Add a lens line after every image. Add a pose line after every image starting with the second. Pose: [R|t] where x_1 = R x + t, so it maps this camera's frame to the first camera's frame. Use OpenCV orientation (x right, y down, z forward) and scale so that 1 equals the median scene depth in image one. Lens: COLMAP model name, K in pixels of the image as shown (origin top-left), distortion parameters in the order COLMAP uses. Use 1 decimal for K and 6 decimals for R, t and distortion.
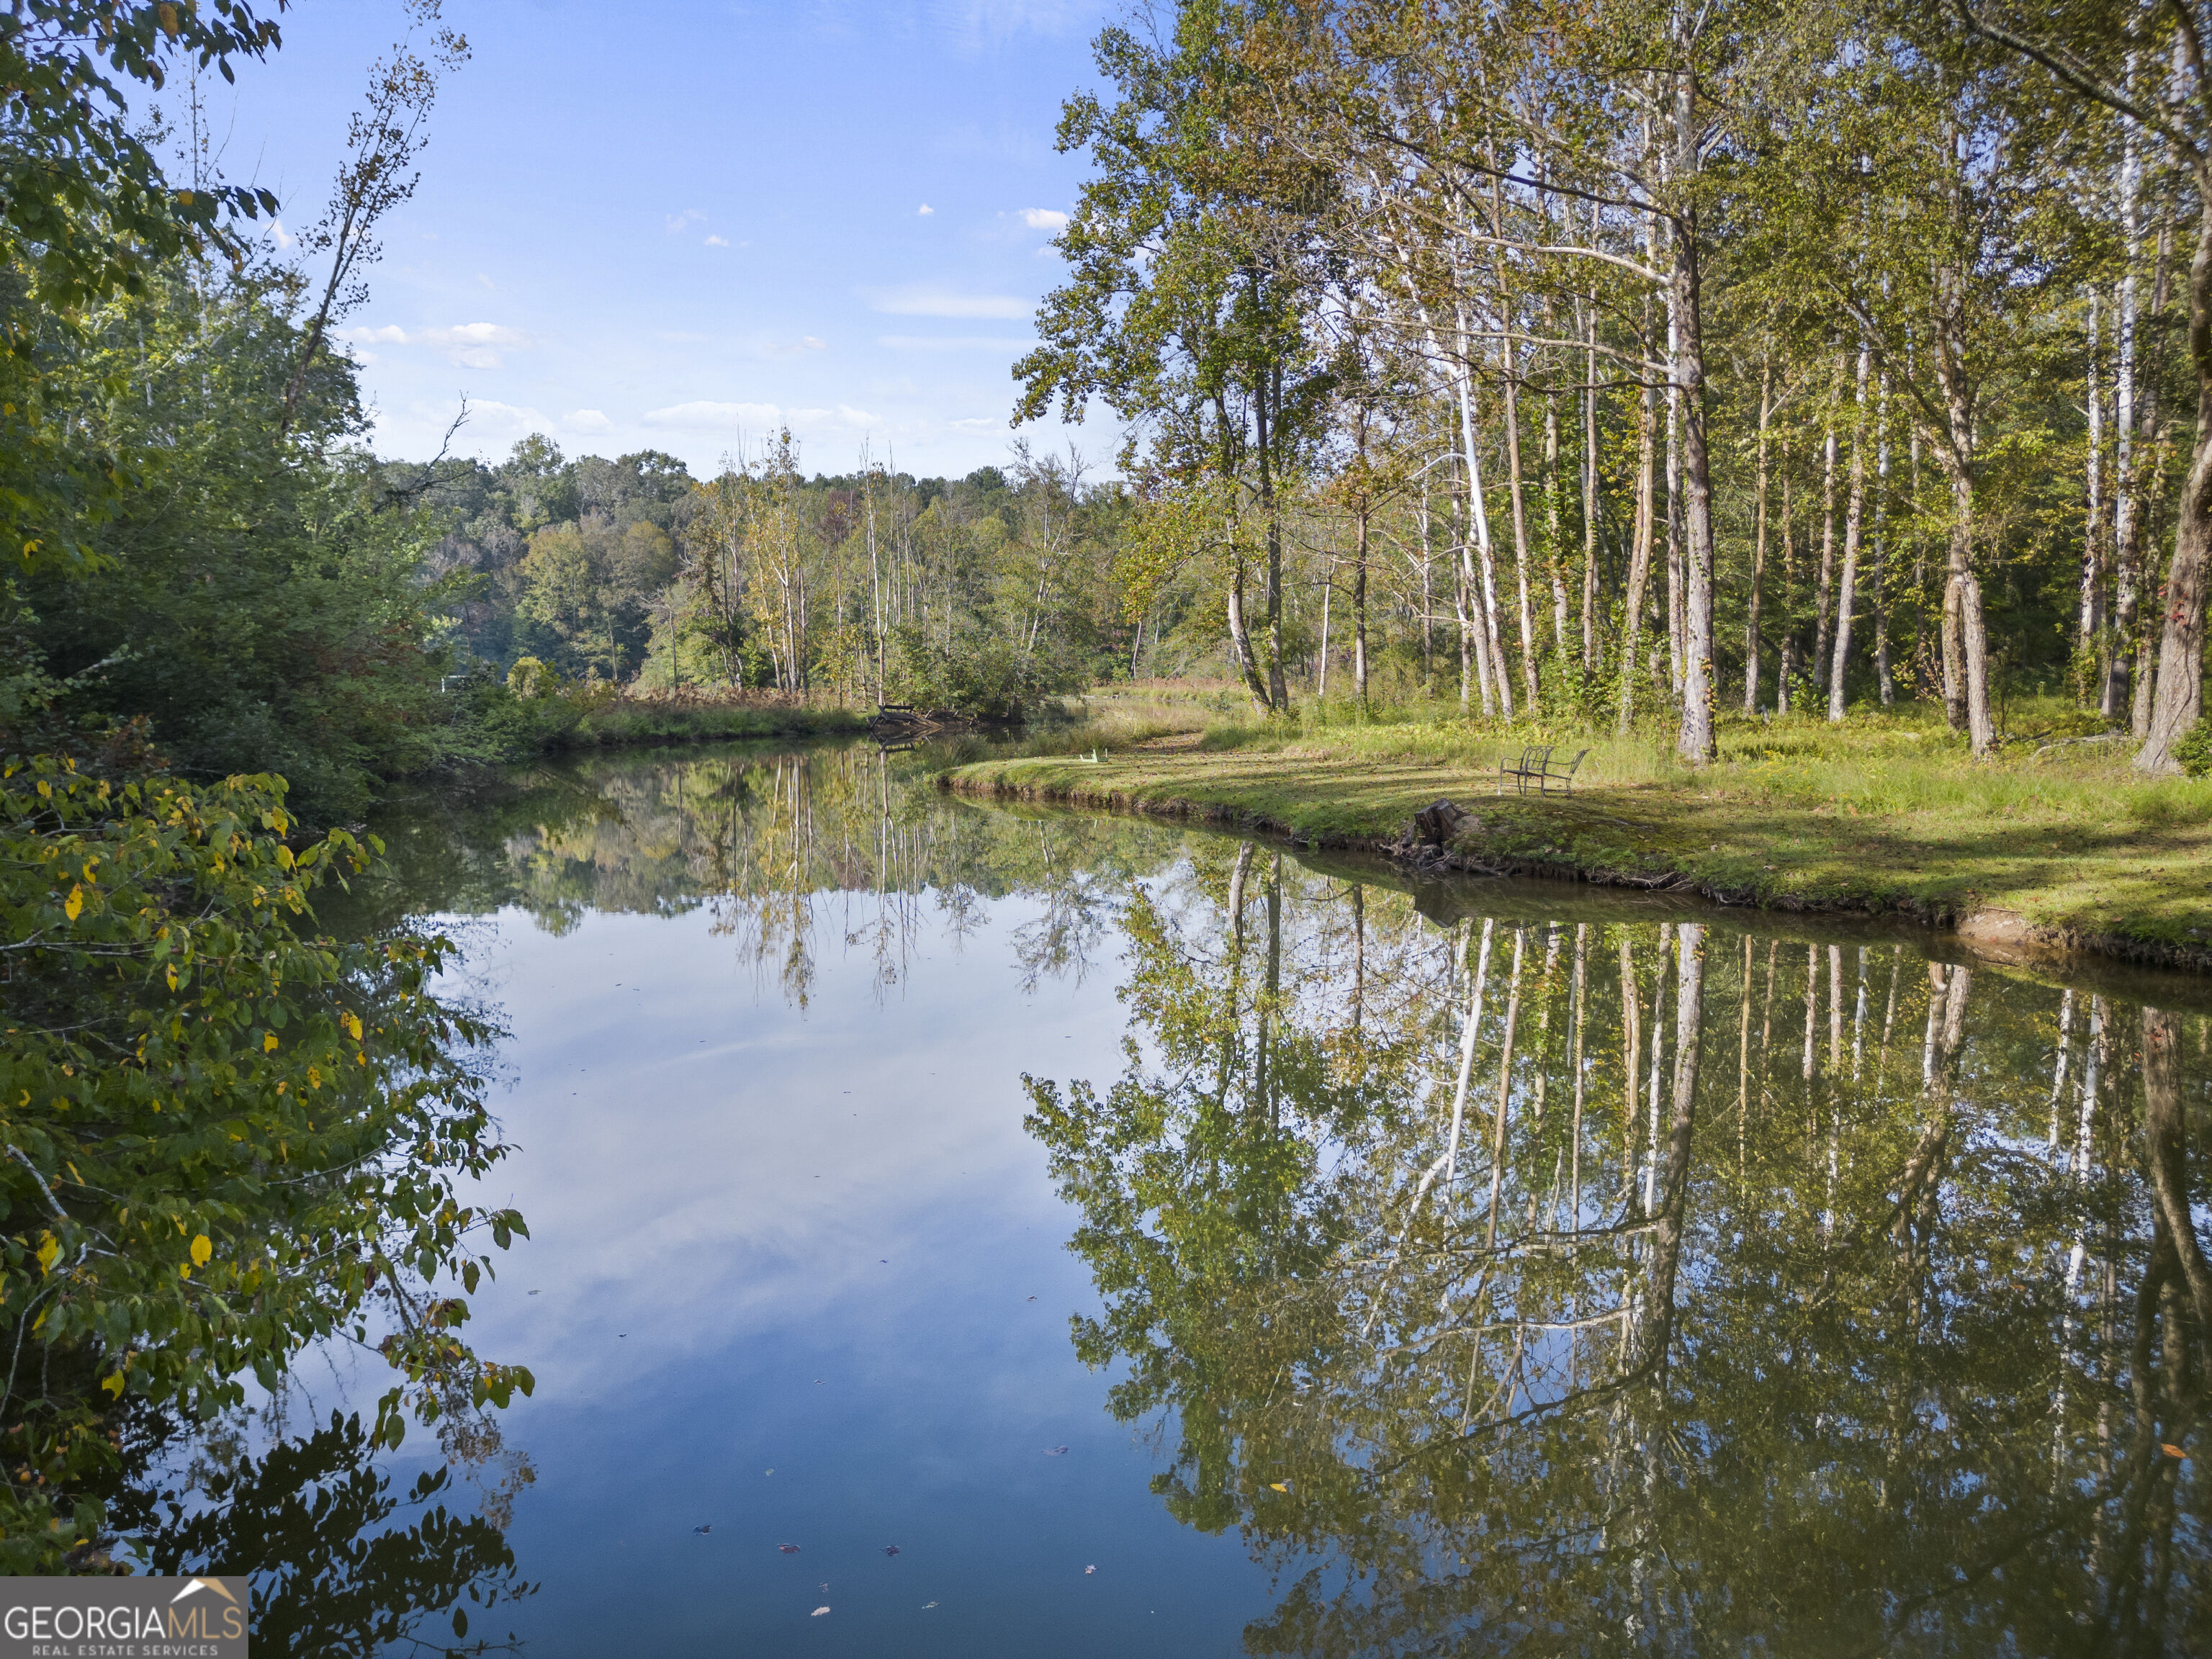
lens RADIAL K [[1530.9, 0, 1116.8], [0, 1530.9, 820.2], [0, 0, 1]] dist [0.059067, -0.058169]
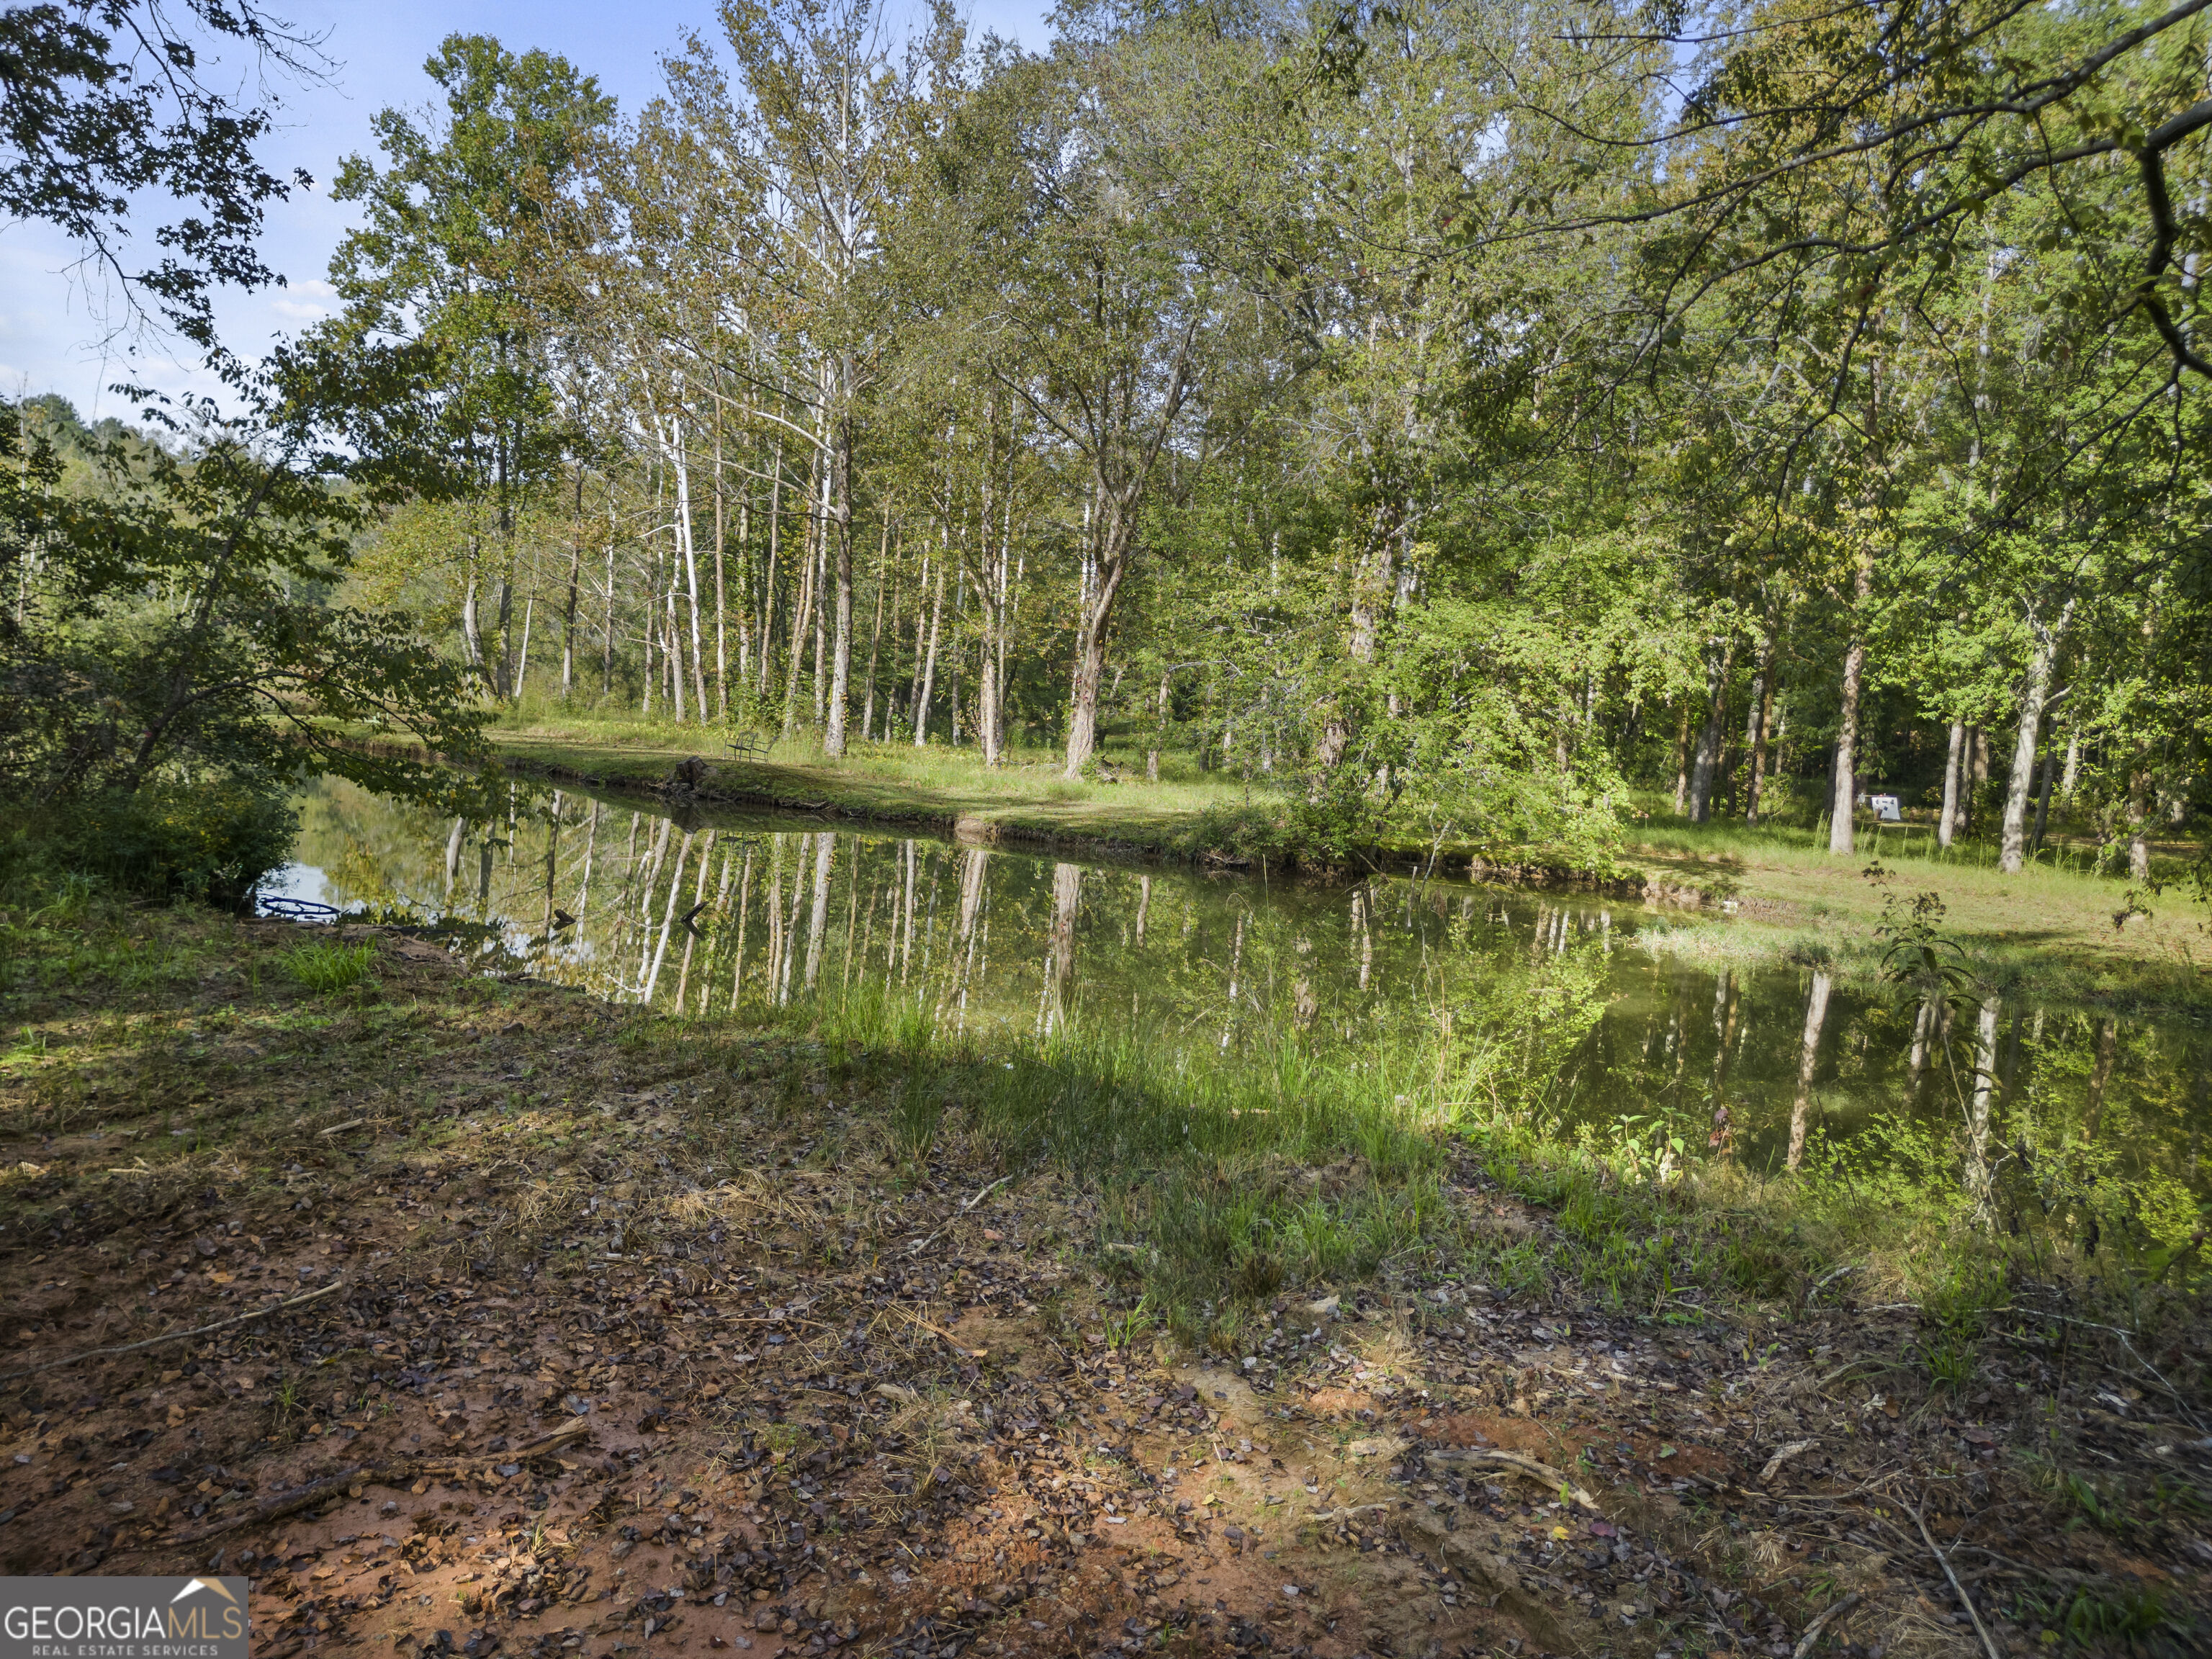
lens RADIAL K [[1530.9, 0, 1116.8], [0, 1530.9, 820.2], [0, 0, 1]] dist [0.059067, -0.058169]
pose [[0.846711, 0.064698, 0.528105, -0.146455], [-0.054069, 0.997904, -0.035563, 0.047711], [-0.529299, 0.001557, 0.848434, -0.347882]]
